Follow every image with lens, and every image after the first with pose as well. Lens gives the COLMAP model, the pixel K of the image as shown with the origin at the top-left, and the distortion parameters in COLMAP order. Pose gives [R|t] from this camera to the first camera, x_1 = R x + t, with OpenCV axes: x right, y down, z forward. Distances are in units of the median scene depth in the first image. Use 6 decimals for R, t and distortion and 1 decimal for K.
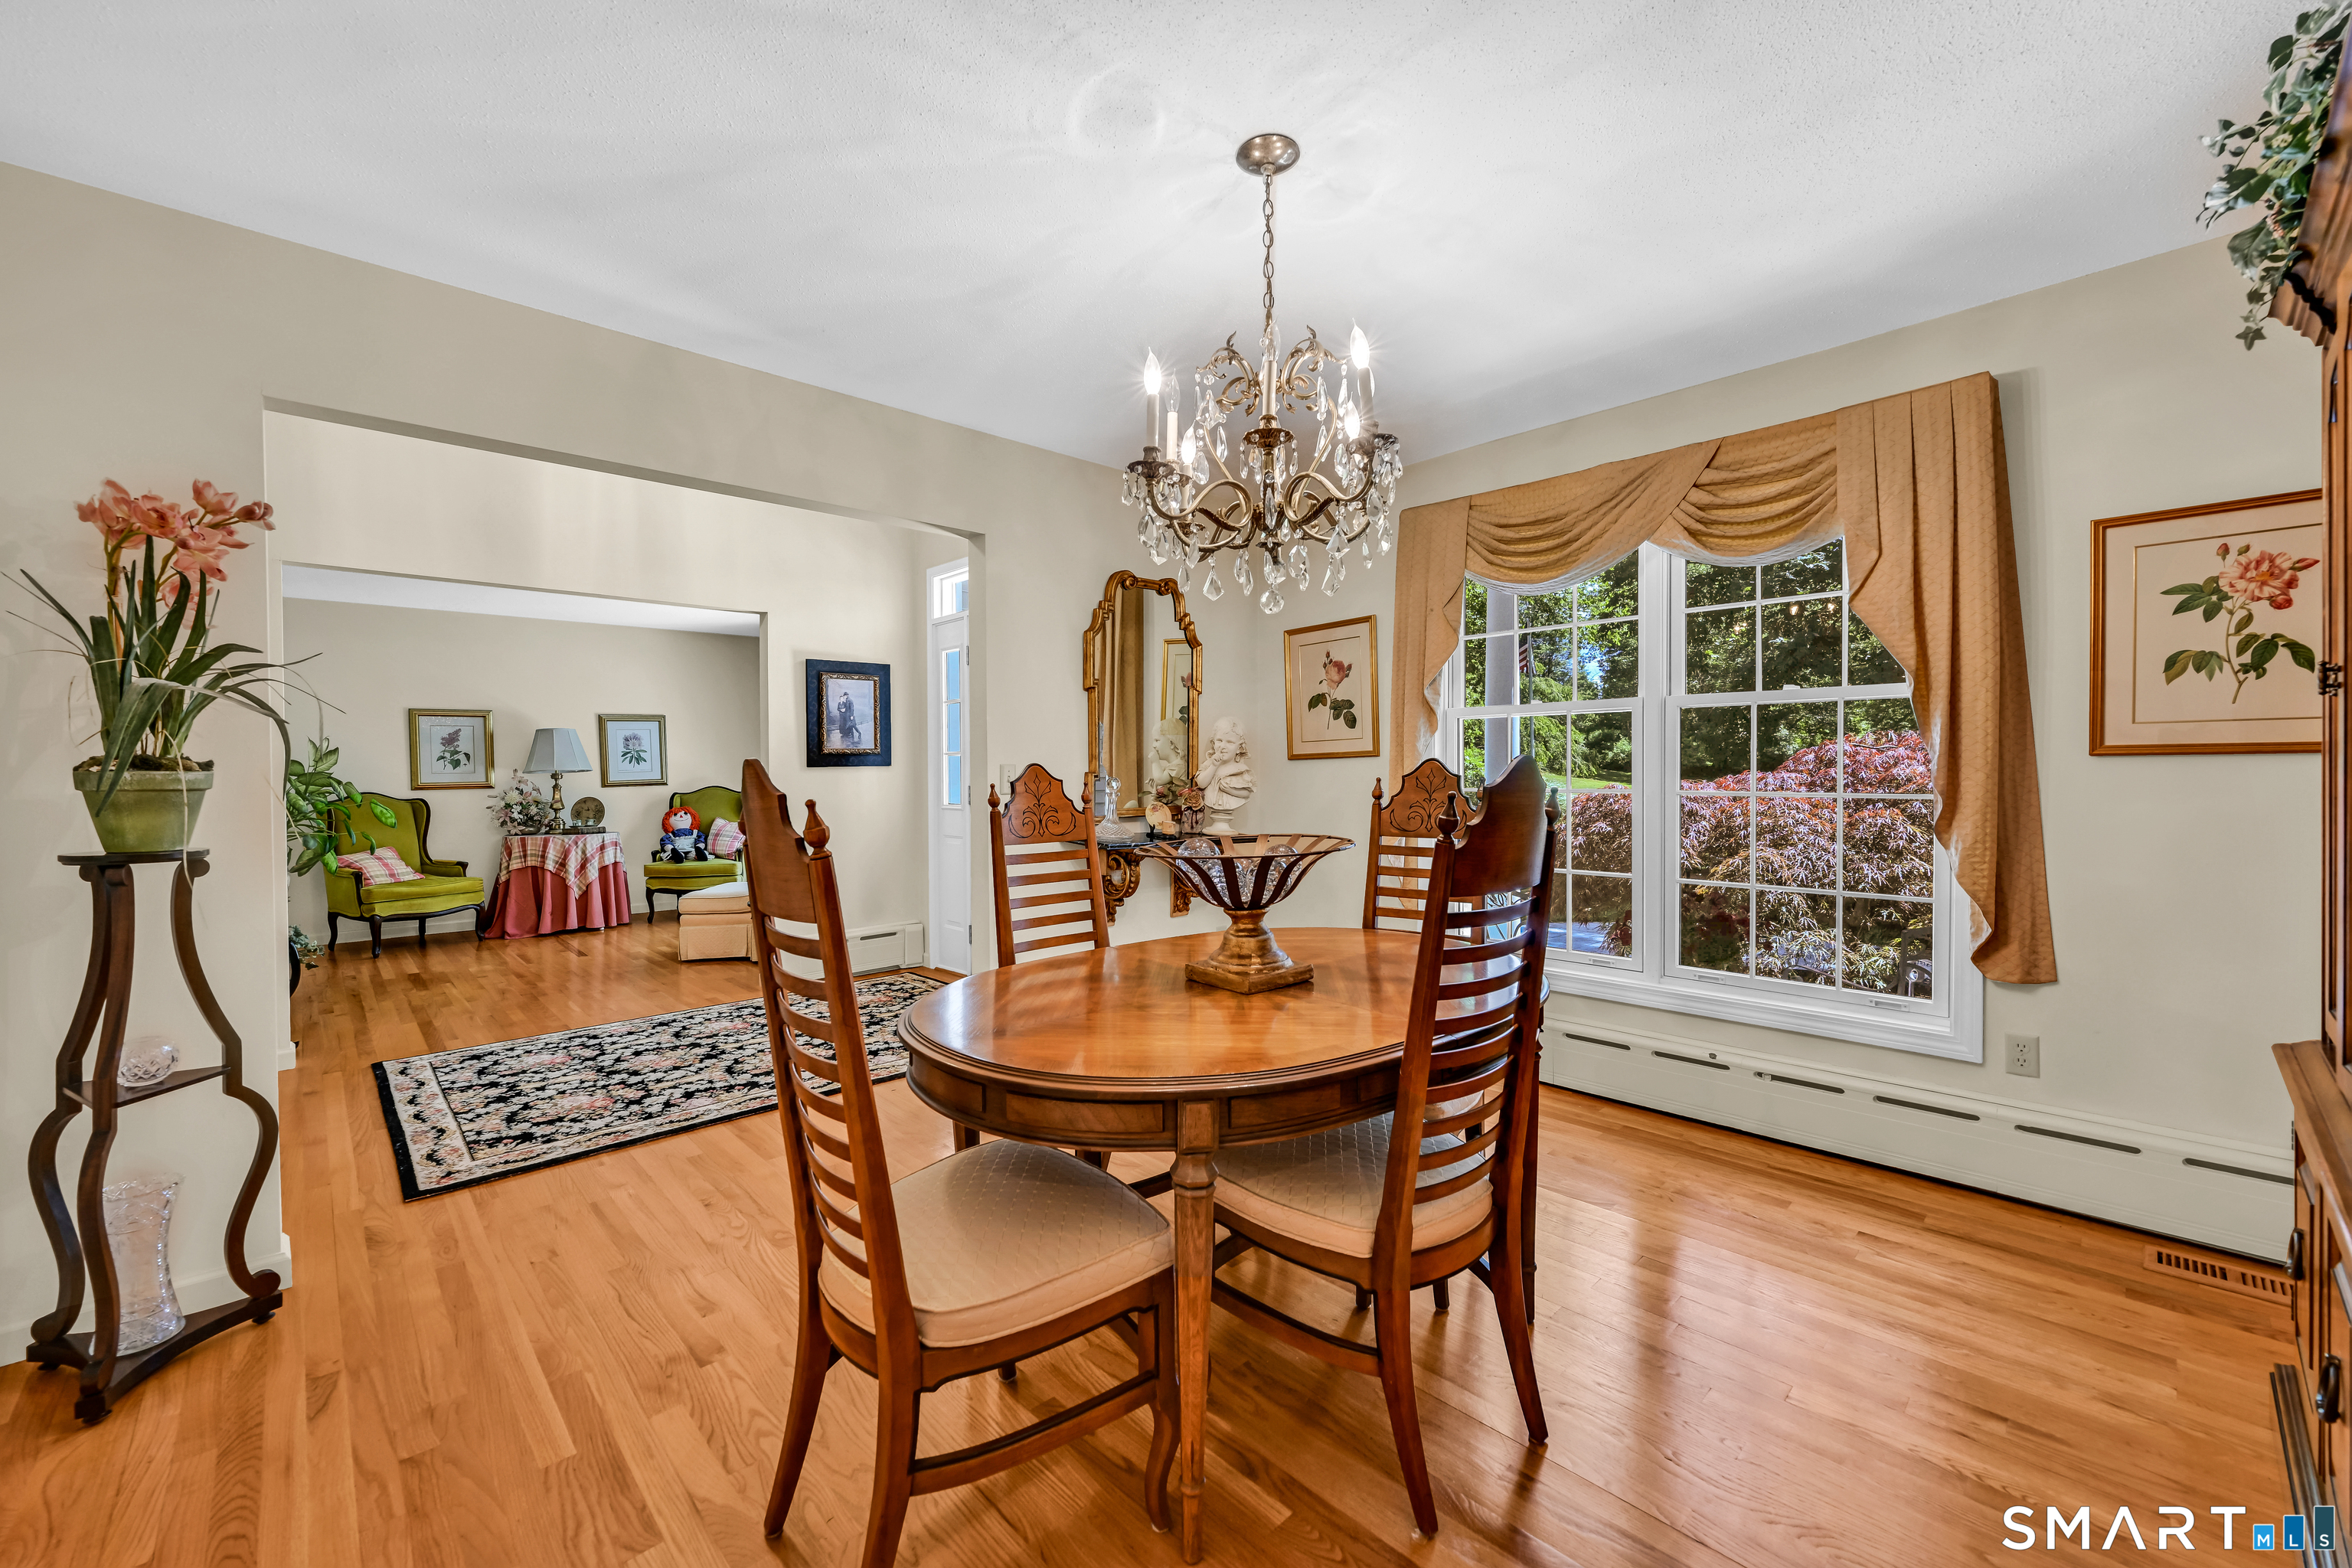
lens RADIAL K [[946.3, 0, 1176.2], [0, 946.3, 784.0], [0, 0, 1]] dist [-0.002001, 0.000412]
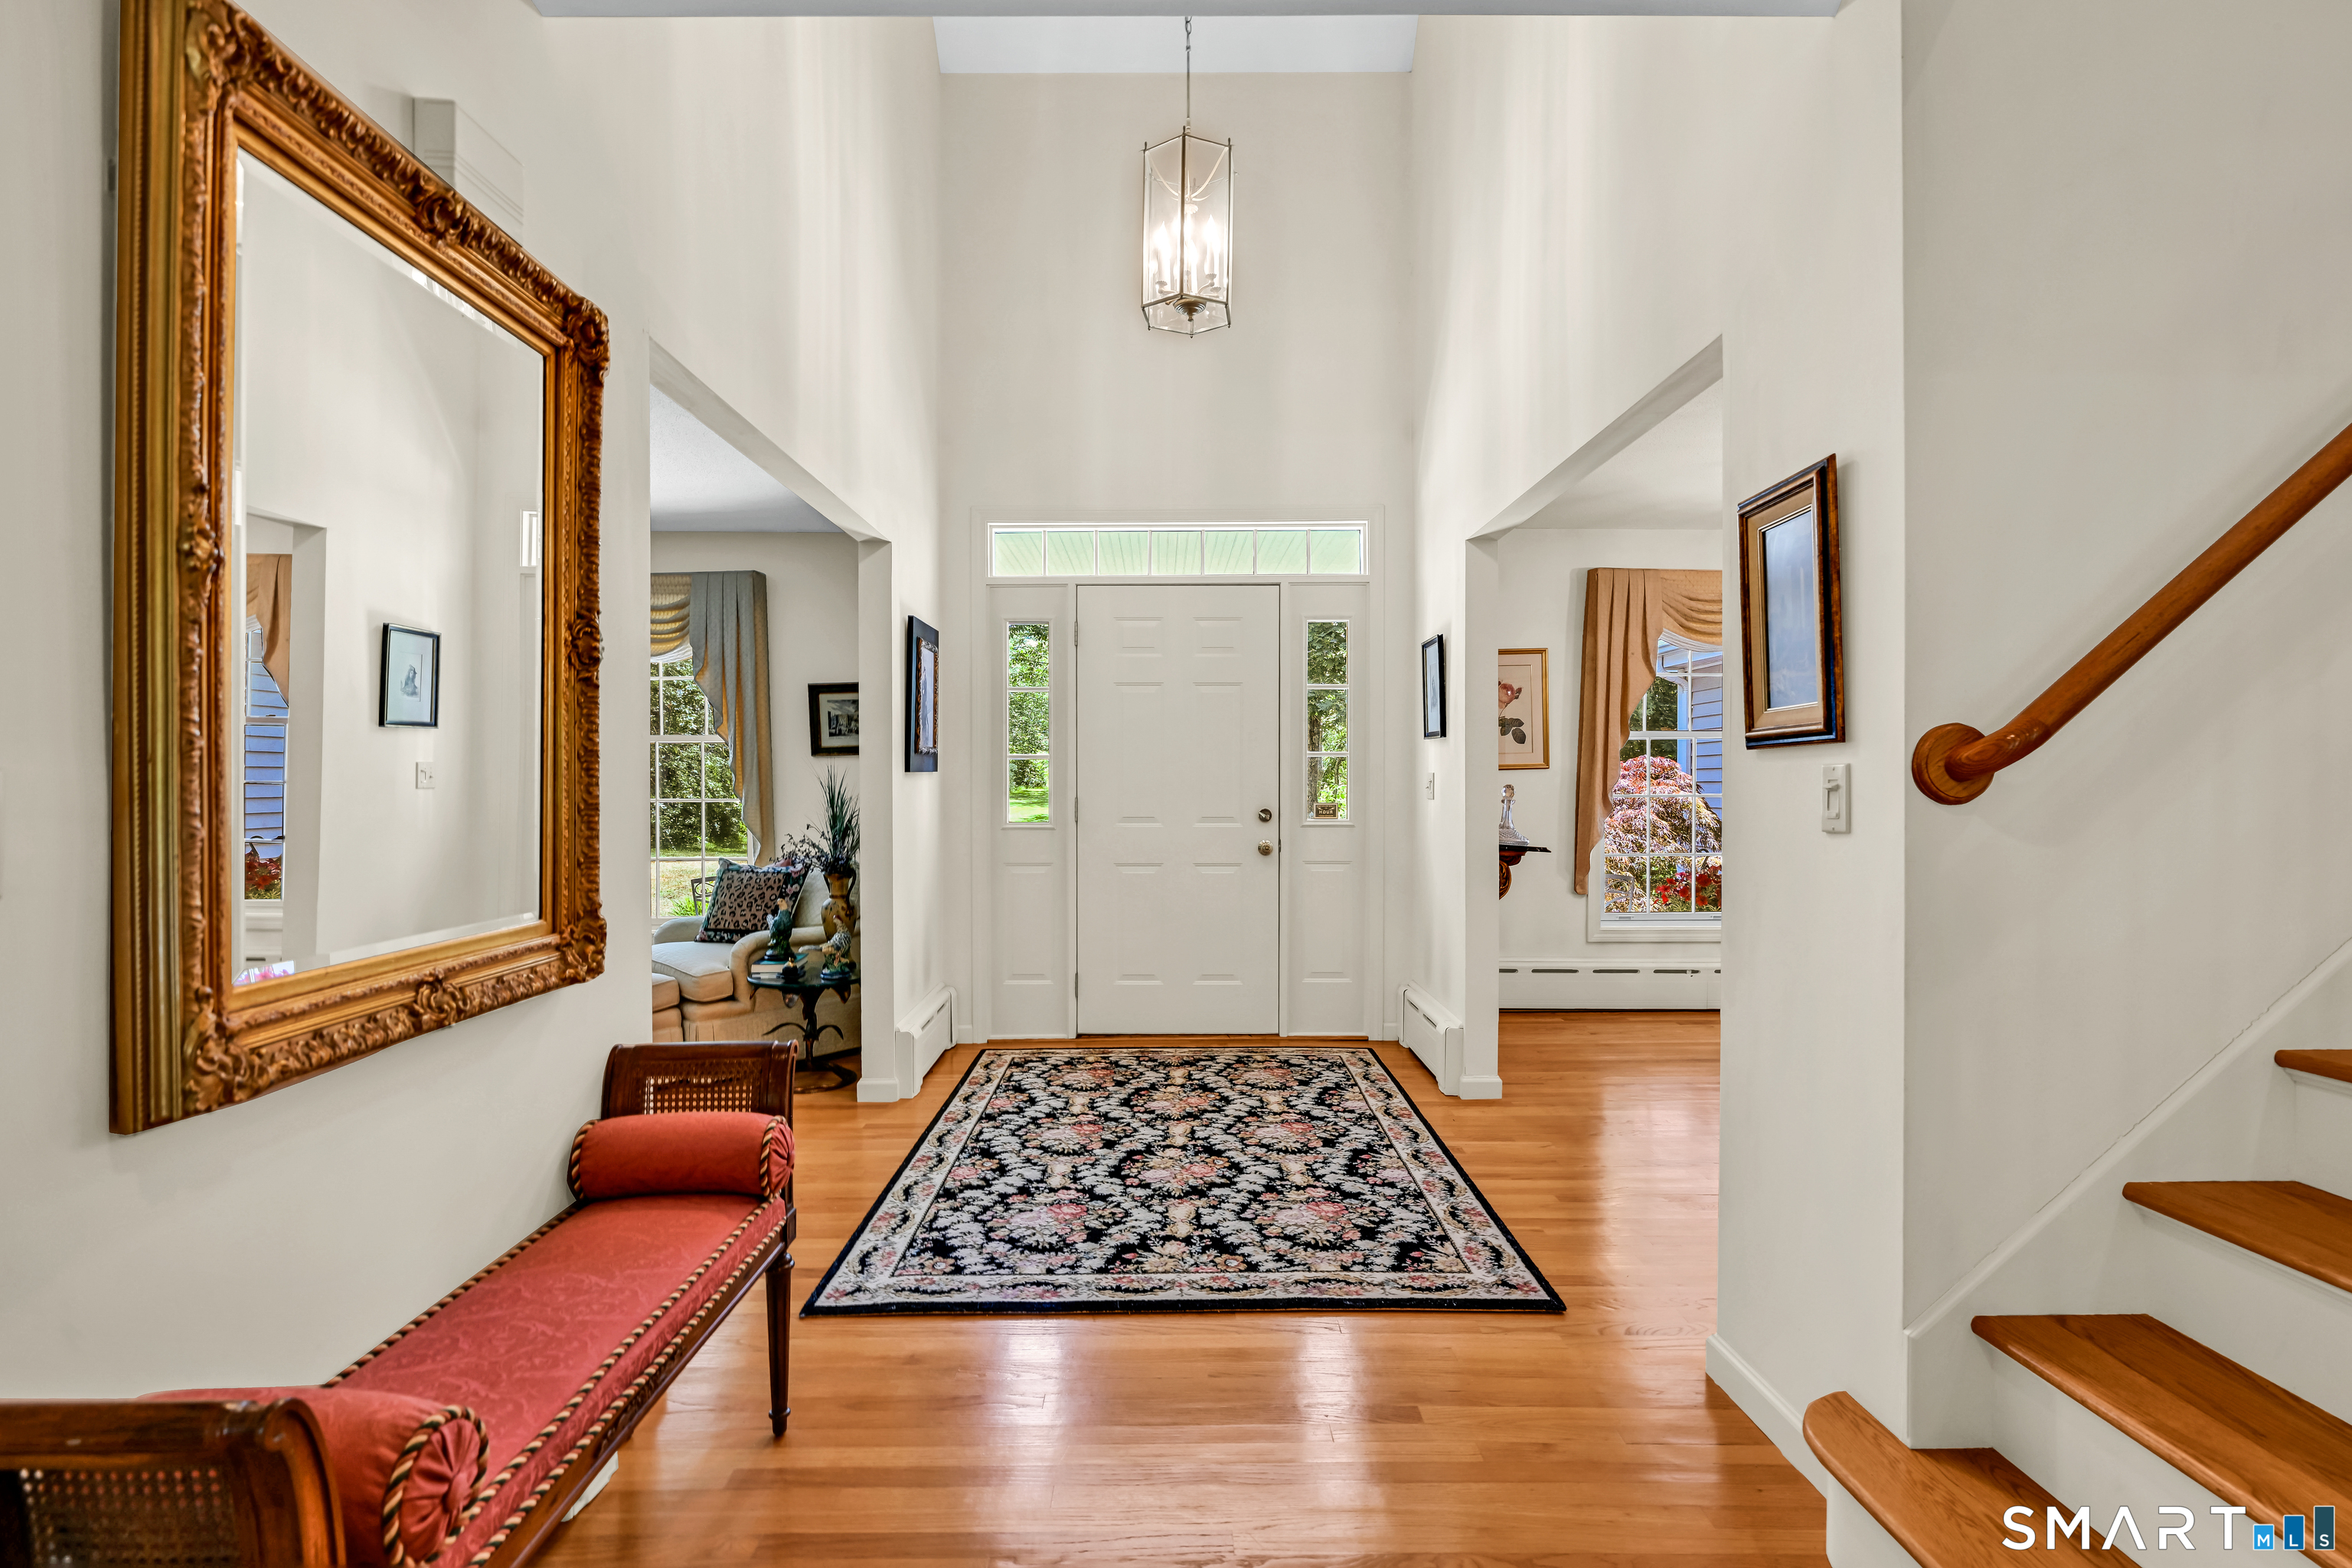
lens RADIAL K [[1131.9, 0, 1195.6], [0, 1131.9, 789.7], [0, 0, 1]] dist [0.000633, 0.000012]
pose [[0.670734, -0.000455, 0.741698, -0.661599], [0.007350, 0.999955, -0.006034, 0.001333], [-0.741661, 0.009498, 0.670707, 0.222849]]
